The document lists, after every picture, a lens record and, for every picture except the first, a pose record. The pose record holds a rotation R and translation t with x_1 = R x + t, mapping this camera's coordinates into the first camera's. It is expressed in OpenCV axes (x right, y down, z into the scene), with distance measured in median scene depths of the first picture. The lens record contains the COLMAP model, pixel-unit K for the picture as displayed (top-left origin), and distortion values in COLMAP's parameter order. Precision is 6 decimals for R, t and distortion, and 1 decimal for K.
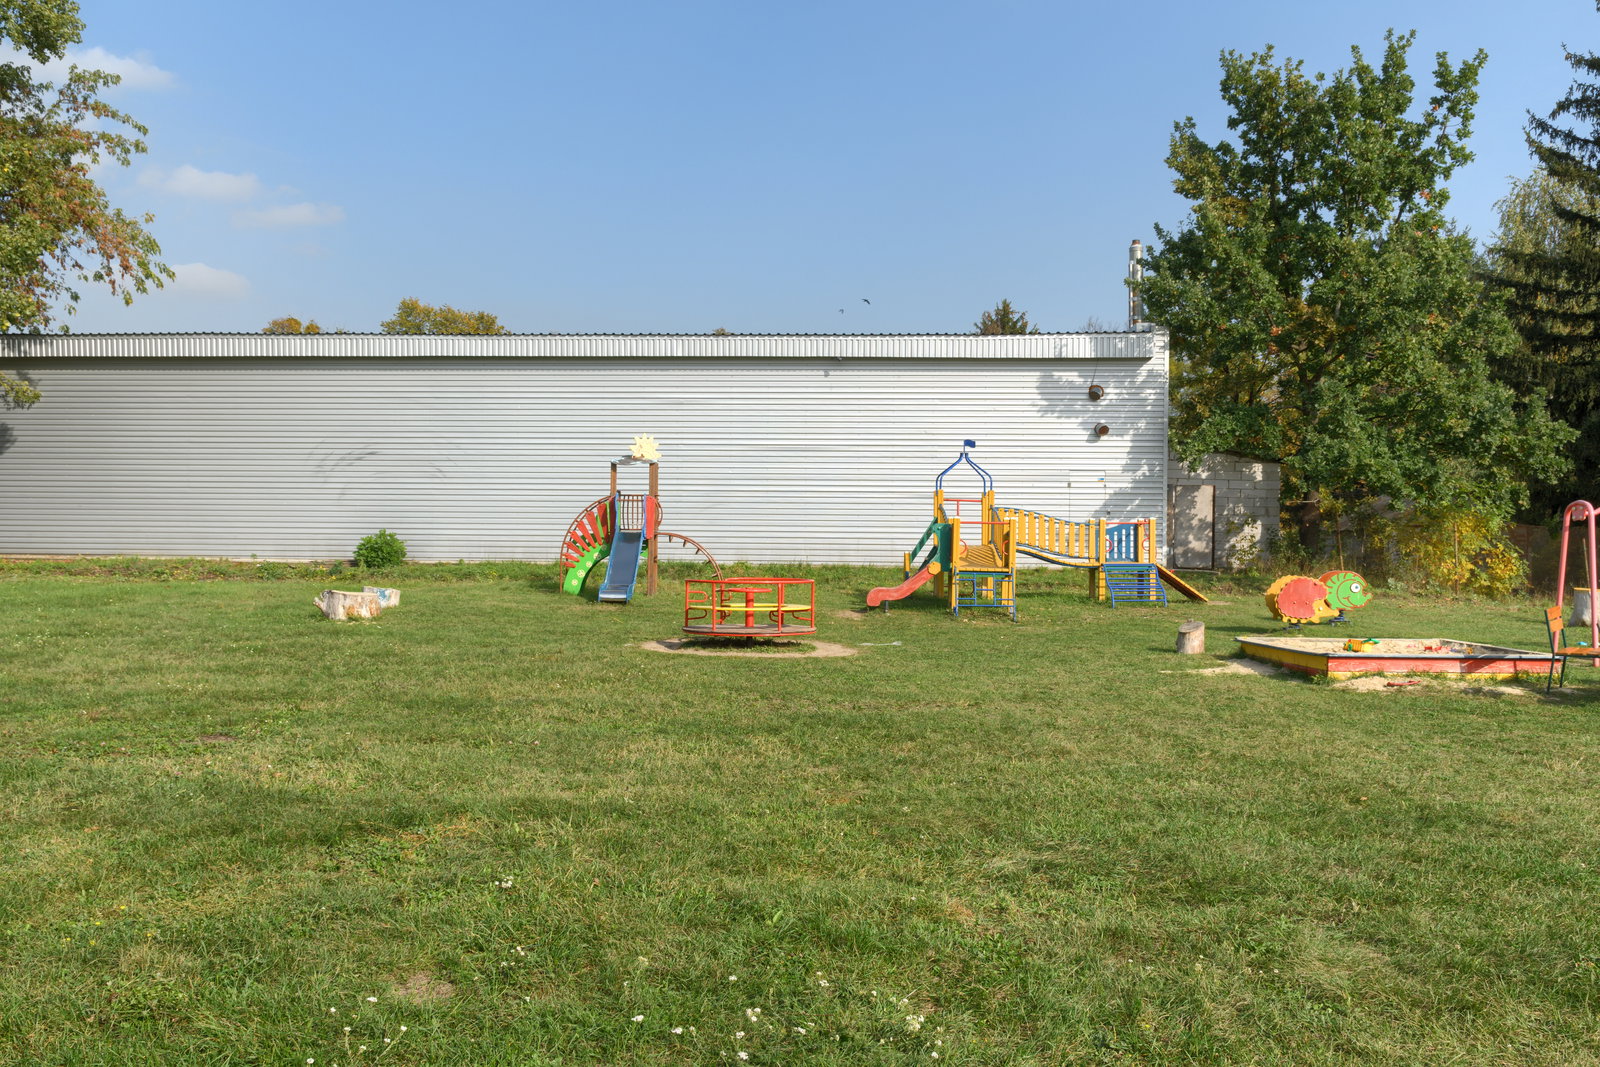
lens RADIAL K [[1366.7, 0, 804.9], [0, 1366.7, 528.3], [0, 0, 1]] dist [0.021309, -0.008566]
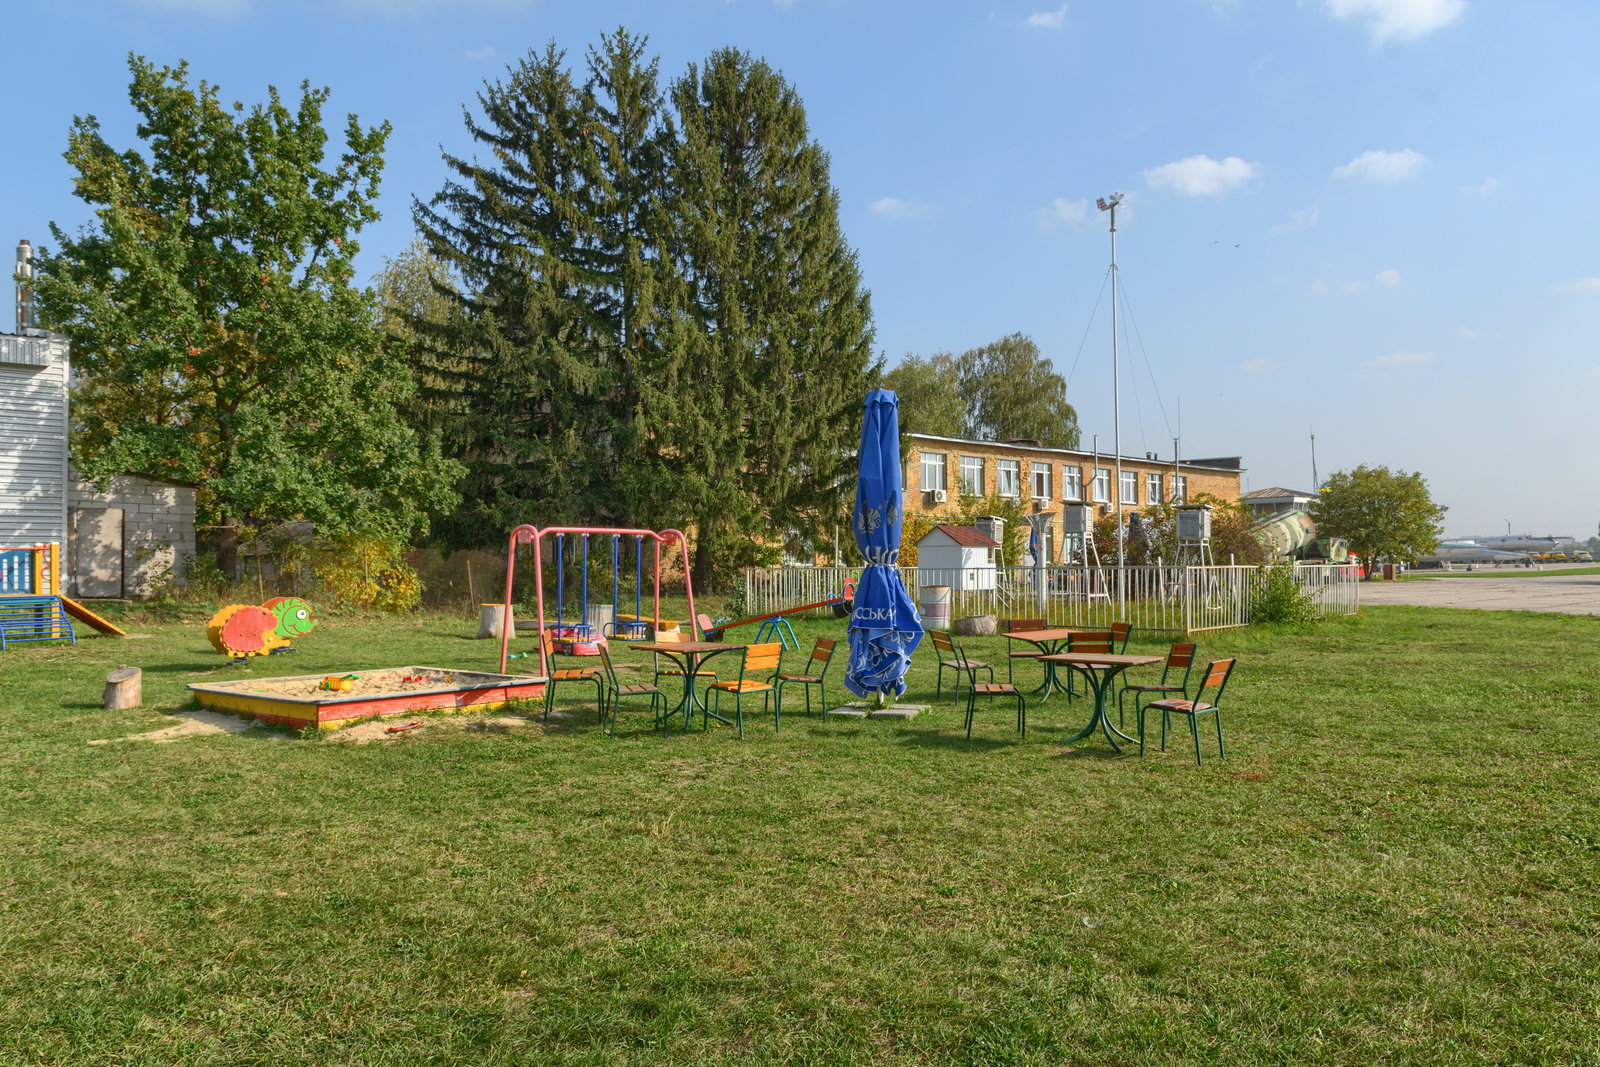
lens RADIAL K [[1111.9, 0, 756.3], [0, 1111.9, 537.9], [0, 0, 1]] dist [0.000387, -0.002611]
pose [[0.674891, 0.002271, 0.737914, 0.029474], [0.007874, 0.999916, -0.010278, 0.000221], [-0.737876, 0.012747, 0.674816, 0.170644]]
